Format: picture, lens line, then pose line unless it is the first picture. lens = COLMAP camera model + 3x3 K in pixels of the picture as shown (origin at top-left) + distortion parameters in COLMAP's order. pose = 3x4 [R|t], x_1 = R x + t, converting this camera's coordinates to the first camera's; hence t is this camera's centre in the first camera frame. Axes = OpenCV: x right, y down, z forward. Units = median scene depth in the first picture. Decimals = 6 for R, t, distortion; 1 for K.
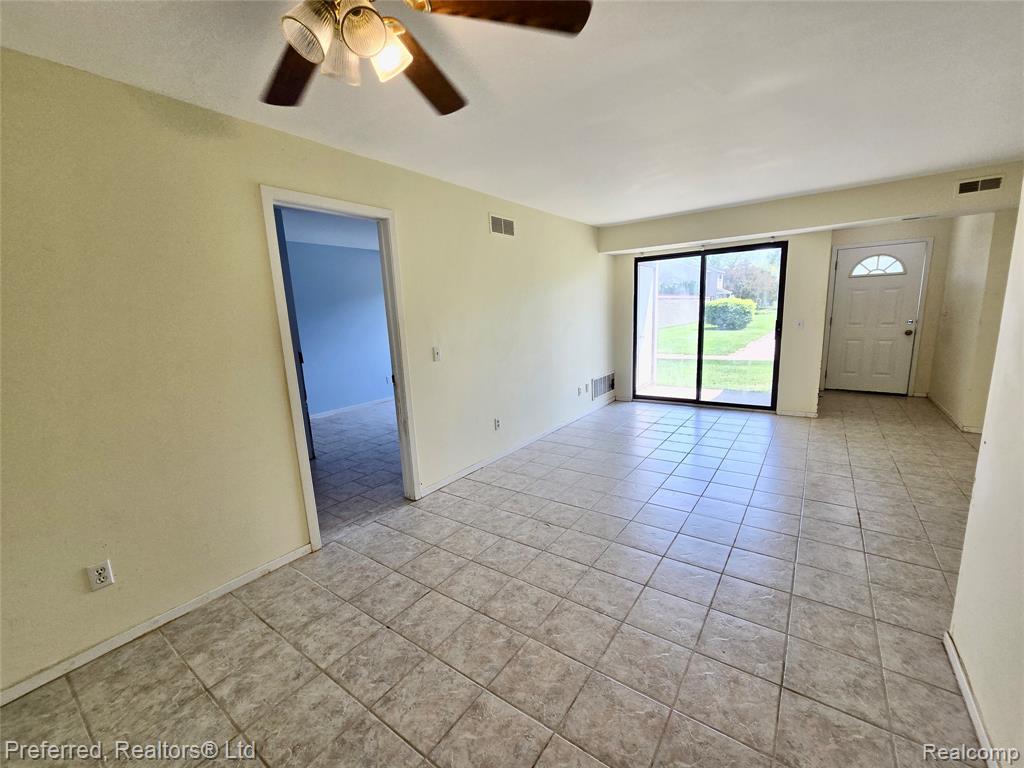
lens RADIAL K [[422.4, 0, 511.9], [0, 422.4, 383.5], [0, 0, 1]] dist [0.002270, 0.000004]
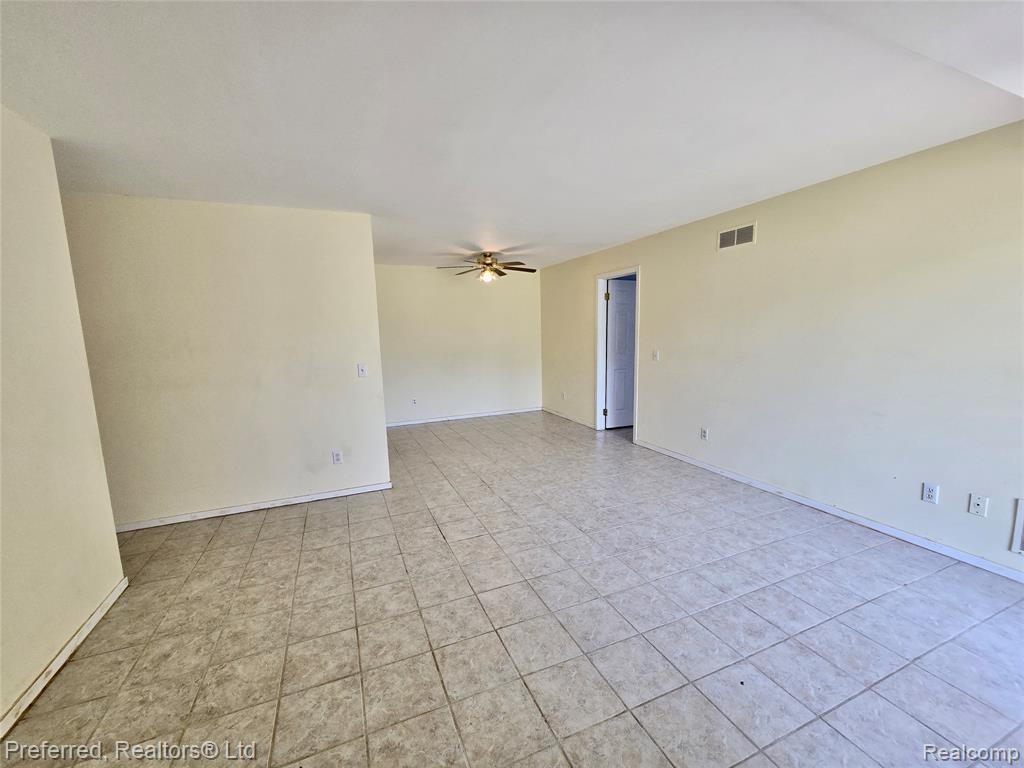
lens RADIAL K [[422.4, 0, 511.0], [0, 422.4, 386.9], [0, 0, 1]] dist [0.002270, 0.000004]
pose [[-0.516742, 0.171087, -0.838872, 0.926598], [-0.099306, 0.961238, 0.257216, -0.205892], [0.850362, 0.216219, -0.479722, 0.933863]]
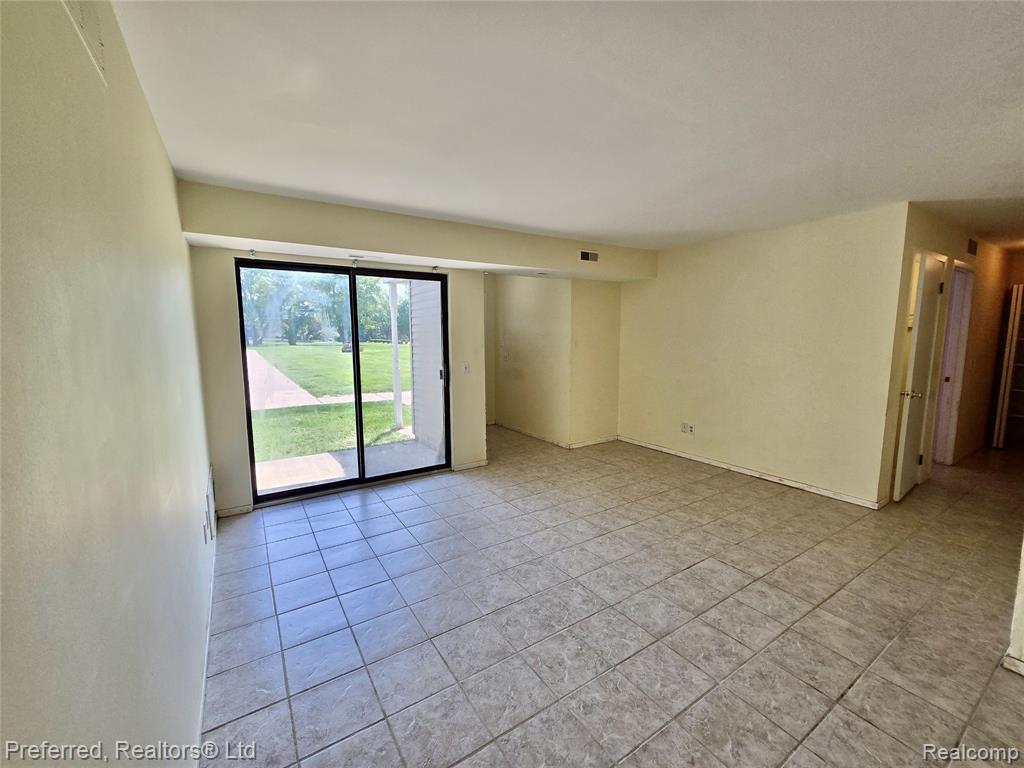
lens RADIAL K [[422.4, 0, 511.3], [0, 422.4, 387.8], [0, 0, 1]] dist [0.002270, 0.000004]
pose [[0.362965, -0.074833, 0.928793, -0.138442], [0.149157, 0.988583, 0.021361, -0.109401], [-0.919787, 0.130783, 0.369983, 0.616061]]
